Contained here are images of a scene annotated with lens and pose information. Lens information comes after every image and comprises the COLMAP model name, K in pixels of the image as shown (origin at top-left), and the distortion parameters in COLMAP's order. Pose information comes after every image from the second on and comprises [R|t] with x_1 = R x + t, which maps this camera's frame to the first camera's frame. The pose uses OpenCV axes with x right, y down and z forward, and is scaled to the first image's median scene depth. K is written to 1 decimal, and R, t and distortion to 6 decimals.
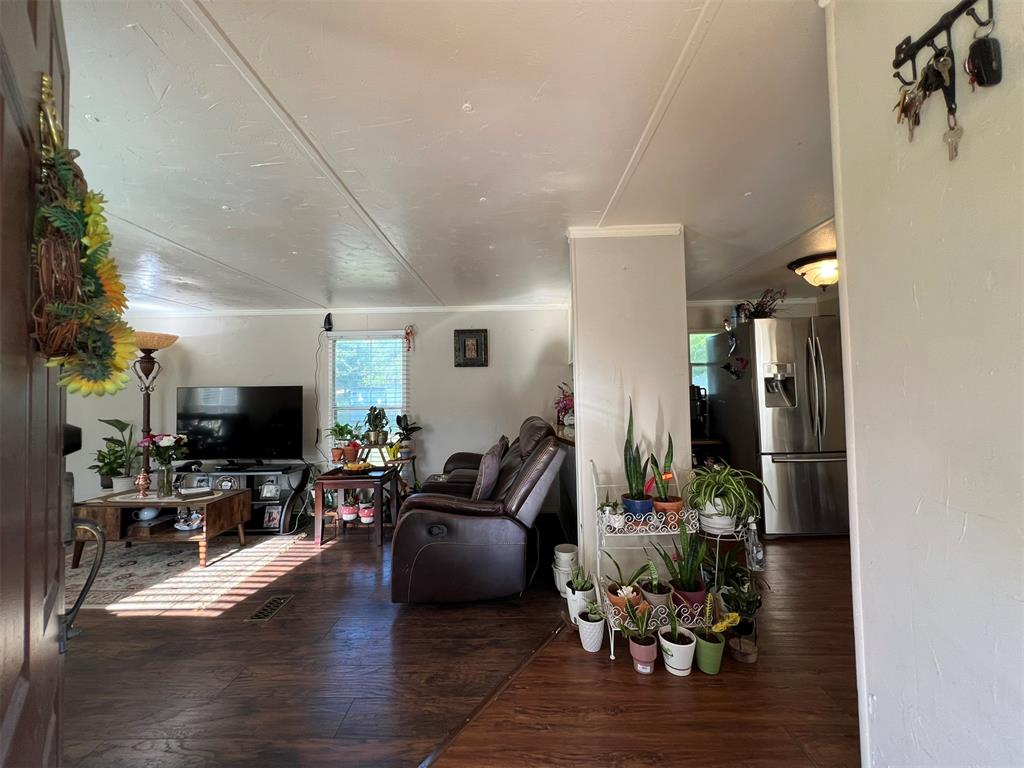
lens RADIAL K [[410.2, 0, 509.7], [0, 410.2, 380.9], [0, 0, 1]] dist [-0.003516, 0.000745]
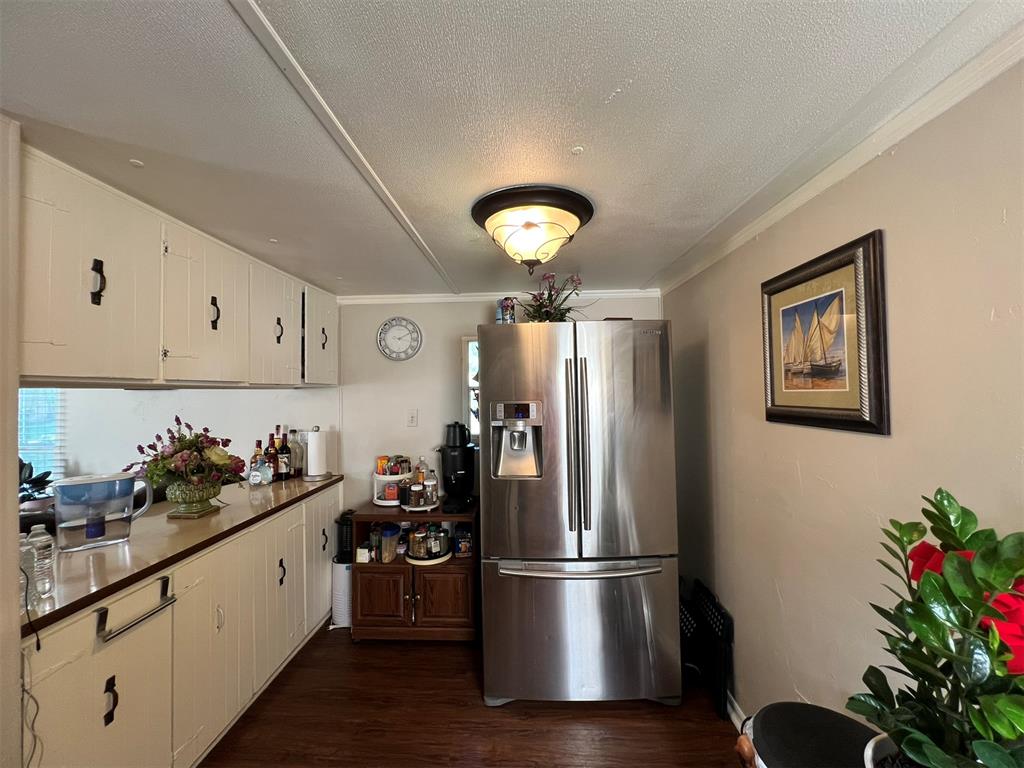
lens RADIAL K [[410.2, 0, 508.0], [0, 410.2, 382.5], [0, 0, 1]] dist [-0.001344, 0.000235]
pose [[0.999685, 0.008010, -0.023772, 0.559963], [-0.007565, 0.999796, 0.018751, -0.069070], [0.023918, -0.018566, 0.999542, 0.362781]]
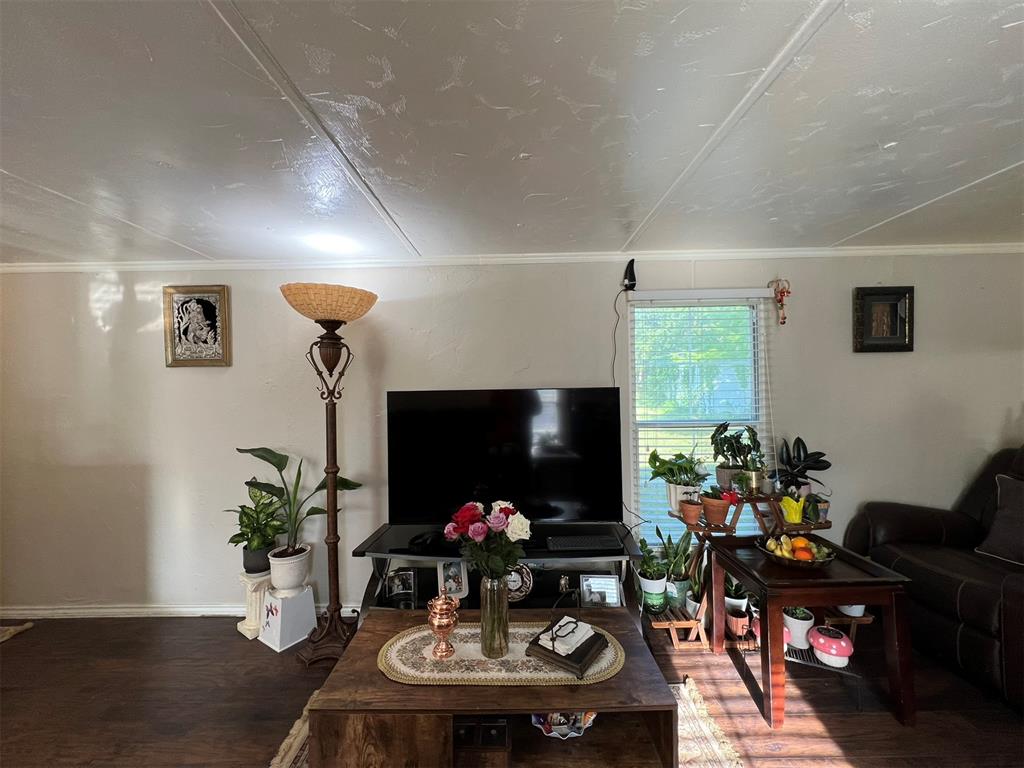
lens RADIAL K [[410.2, 0, 509.1], [0, 410.2, 381.0], [0, 0, 1]] dist [-0.001344, 0.000235]
pose [[0.999940, -0.004352, 0.010020, -0.671491], [0.004161, 0.999811, 0.019015, -0.007471], [-0.010100, -0.018973, 0.999769, 0.462342]]
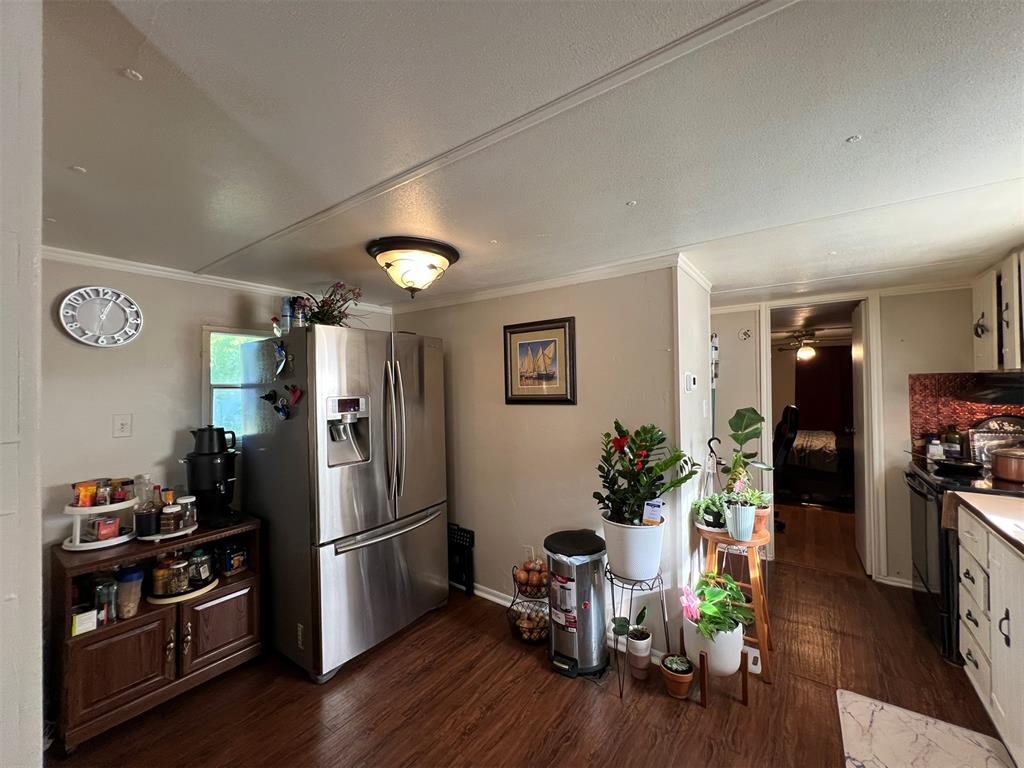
lens RADIAL K [[410.2, 0, 508.7], [0, 410.2, 382.5], [0, 0, 1]] dist [-0.003516, 0.000745]
pose [[0.575714, 0.020247, 0.817400, 0.231690], [-0.027892, 0.999598, -0.005115, -0.059878], [-0.817175, -0.019854, 0.576047, 0.358583]]
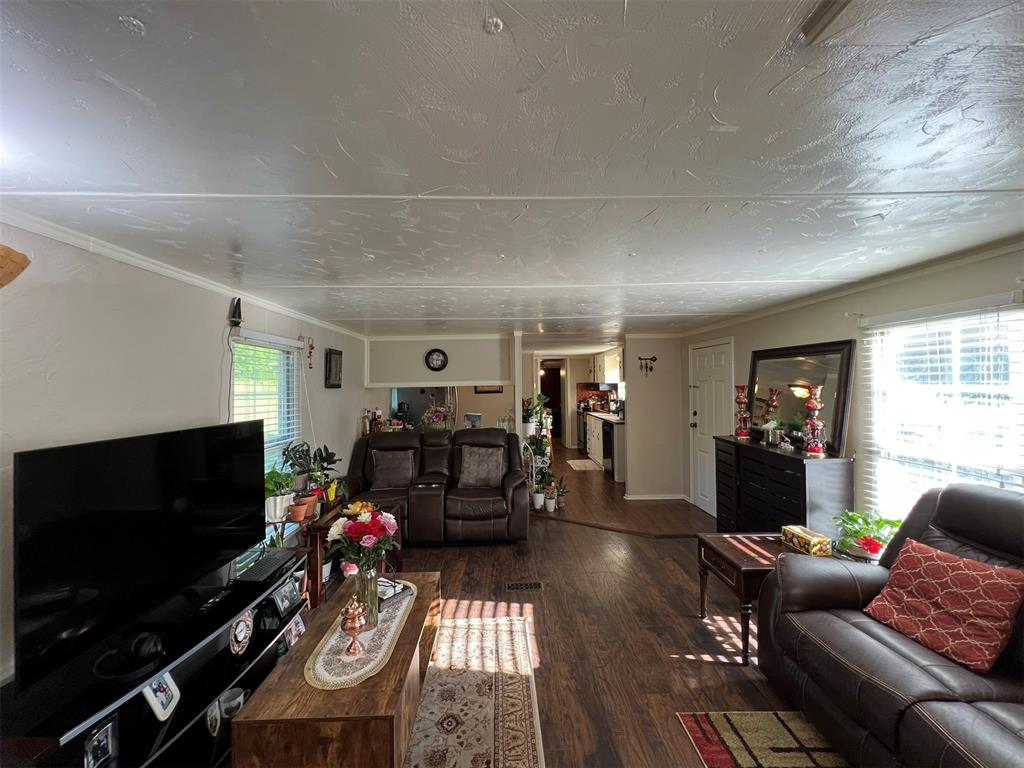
lens RADIAL K [[410.2, 0, 507.5], [0, 410.2, 382.0], [0, 0, 1]] dist [-0.003516, 0.000745]
pose [[-0.029822, 0.024346, 0.999259, -1.148066], [-0.018723, 0.999514, -0.024911, -0.035698], [-0.999380, -0.019452, -0.029351, 0.668360]]
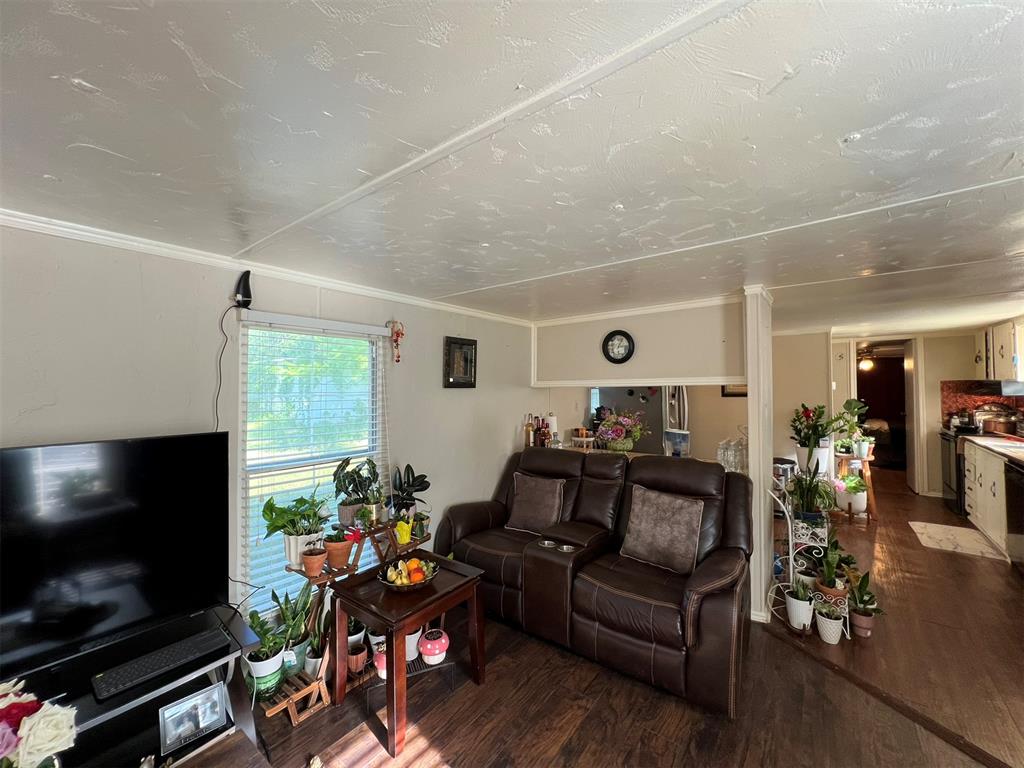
lens RADIAL K [[410.2, 0, 507.3], [0, 410.2, 381.5], [0, 0, 1]] dist [-0.003516, 0.000745]
pose [[0.604140, 0.022346, 0.796565, -0.686091], [-0.028108, 0.999582, -0.006723, -0.047006], [-0.796382, -0.018328, 0.604516, 0.515482]]
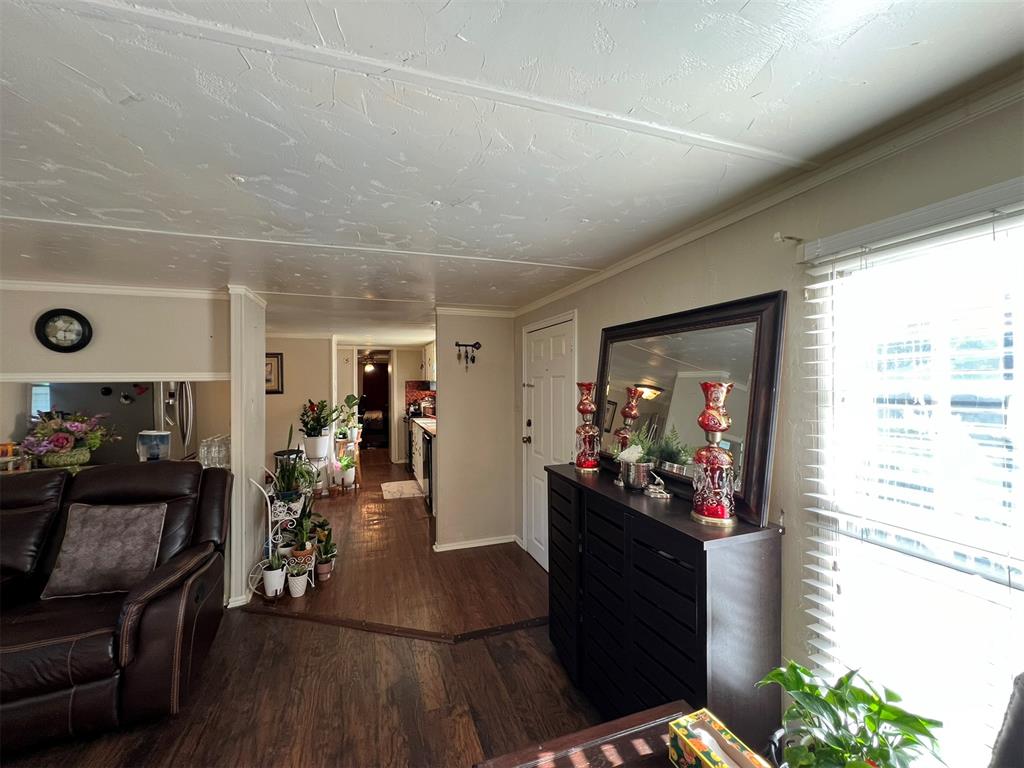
lens RADIAL K [[410.2, 0, 509.1], [0, 410.2, 381.5], [0, 0, 1]] dist [-0.003516, 0.000745]
pose [[-0.348868, 0.023719, 0.936871, -0.726308], [-0.018977, 0.999296, -0.032366, -0.042479], [-0.936980, -0.029071, -0.348173, 0.407303]]
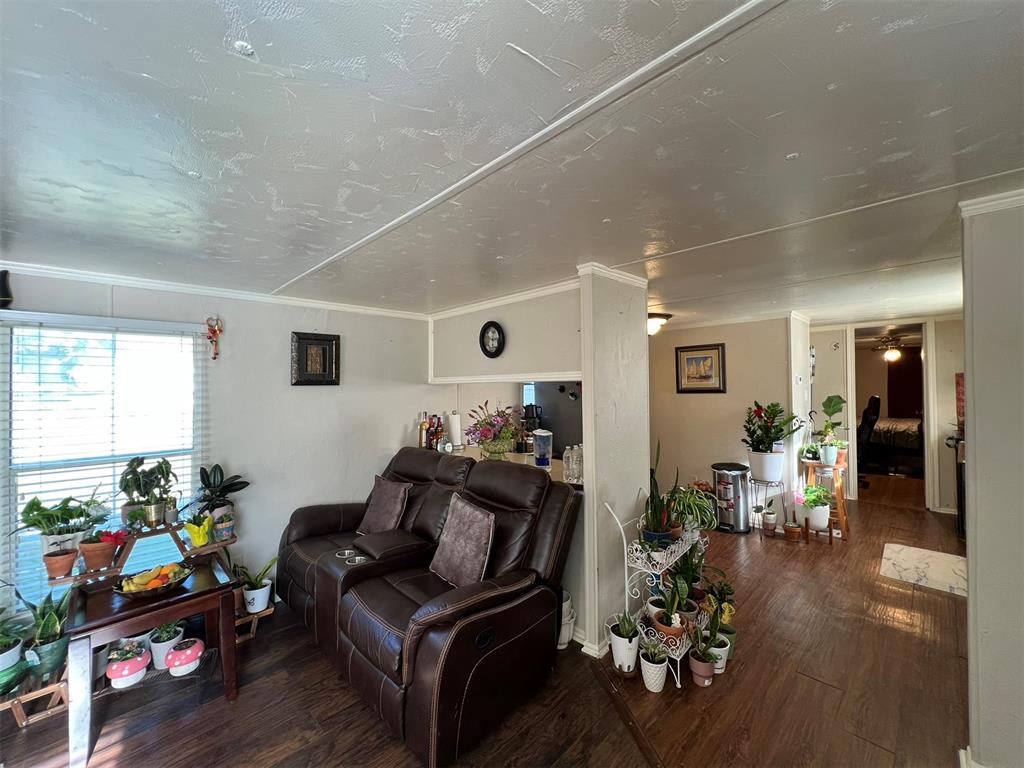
lens RADIAL K [[410.2, 0, 507.3], [0, 410.2, 381.3], [0, 0, 1]] dist [-0.003516, 0.000745]
pose [[0.705627, 0.010770, 0.708502, -0.394168], [-0.021844, 0.999740, 0.006558, -0.057644], [-0.708247, -0.020105, 0.705678, 0.272693]]
